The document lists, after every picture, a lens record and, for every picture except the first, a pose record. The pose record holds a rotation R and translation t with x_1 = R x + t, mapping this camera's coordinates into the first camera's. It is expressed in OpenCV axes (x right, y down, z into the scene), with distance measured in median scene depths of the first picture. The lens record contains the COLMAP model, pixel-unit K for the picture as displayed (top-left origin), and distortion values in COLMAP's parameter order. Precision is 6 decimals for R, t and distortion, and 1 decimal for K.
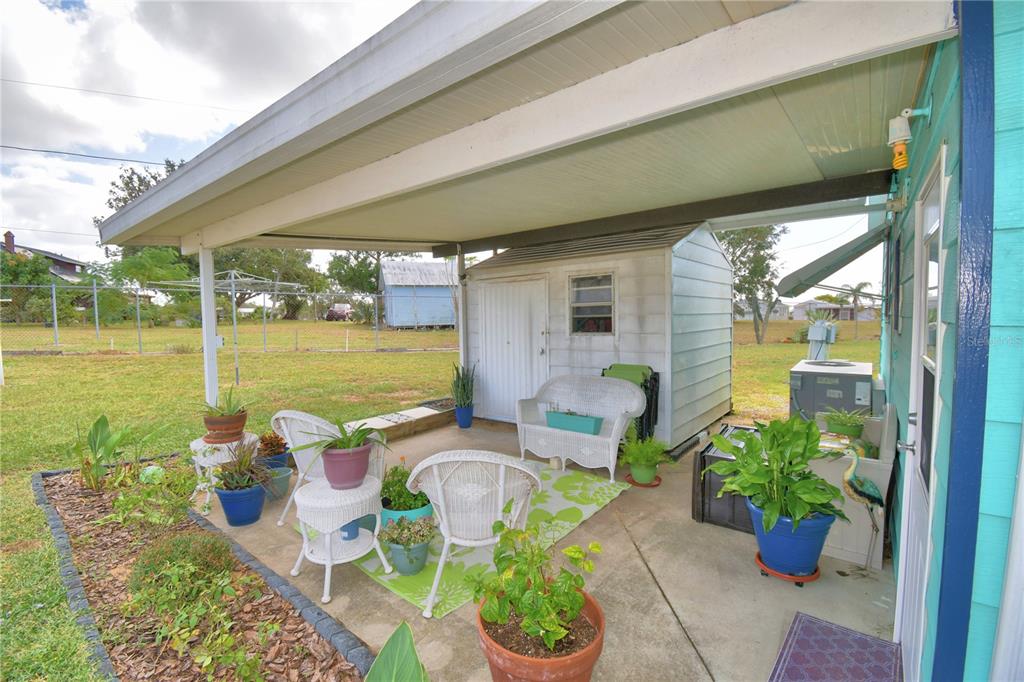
lens RADIAL K [[447.3, 0, 512.0], [0, 447.3, 341.0], [0, 0, 1]] dist [0.014844, -0.021848]
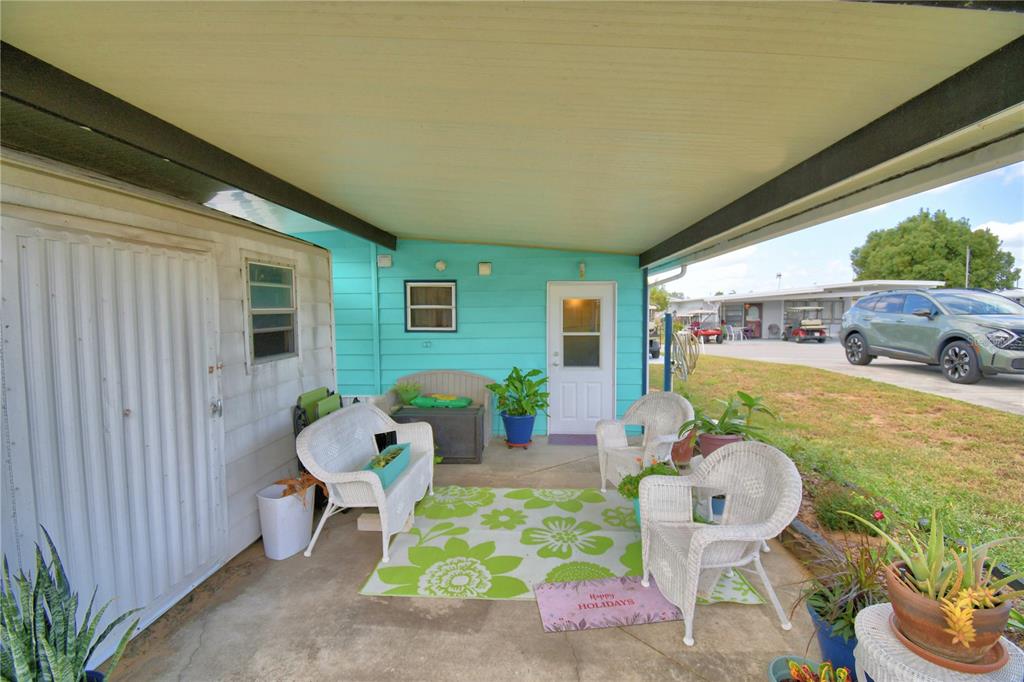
lens RADIAL K [[447.3, 0, 512.0], [0, 447.3, 341.0], [0, 0, 1]] dist [0.014844, -0.021848]
pose [[-0.573790, -0.032020, 0.818376, -0.510272], [0.063304, 0.994512, 0.083296, -0.068714], [-0.816552, 0.099601, -0.568614, 1.049453]]
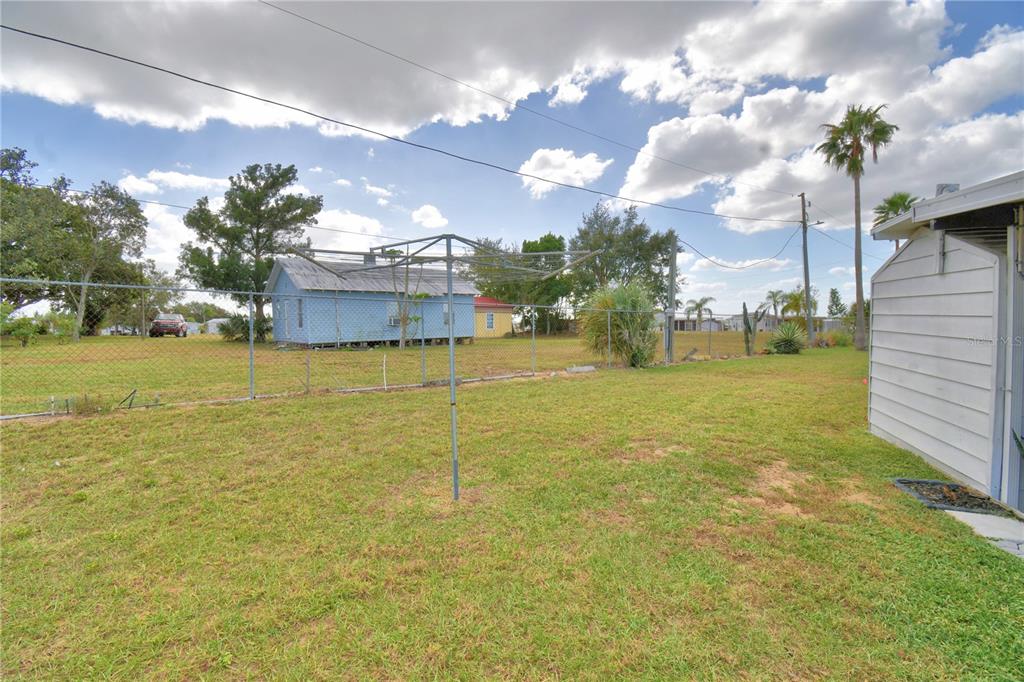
lens RADIAL K [[447.3, 0, 512.0], [0, 447.3, 341.0], [0, 0, 1]] dist [0.014844, -0.021848]
pose [[0.934828, -0.016317, 0.354725, -1.051932], [0.025691, 0.999434, -0.021734, -0.064267], [-0.354169, 0.029431, 0.934718, 0.853142]]
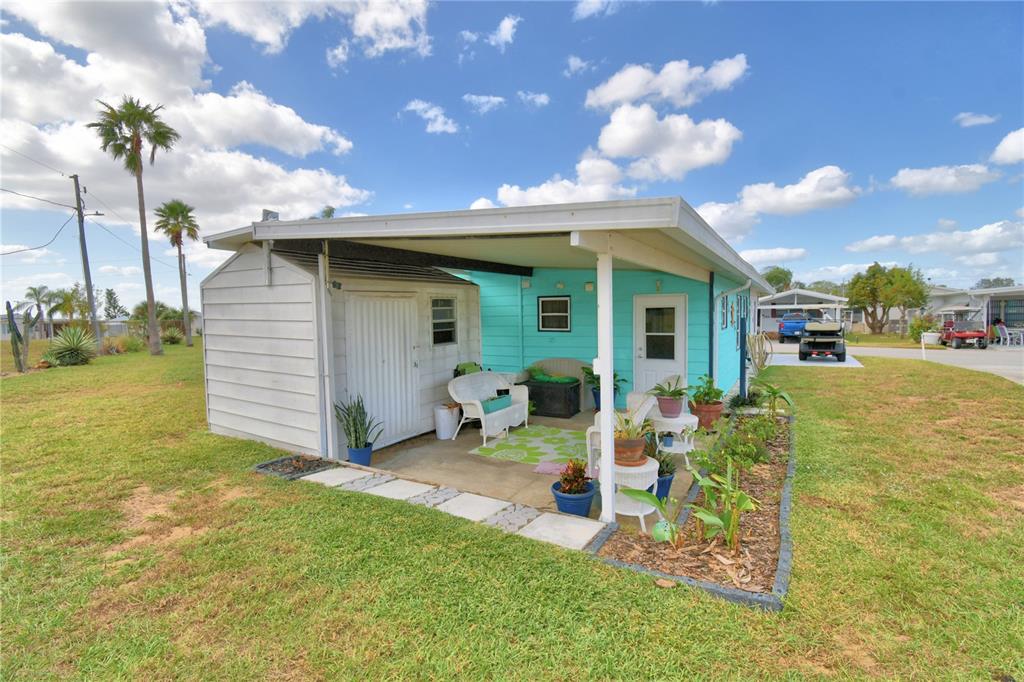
lens RADIAL K [[459.7, 0, 512.0], [0, 459.7, 341.0], [0, 0, 1]] dist [0.015567, -0.024744]
pose [[-0.133965, -0.040871, 0.990143, -1.101186], [0.077600, 0.995649, 0.051597, -0.074598], [-0.987943, 0.083747, -0.130211, 0.949377]]
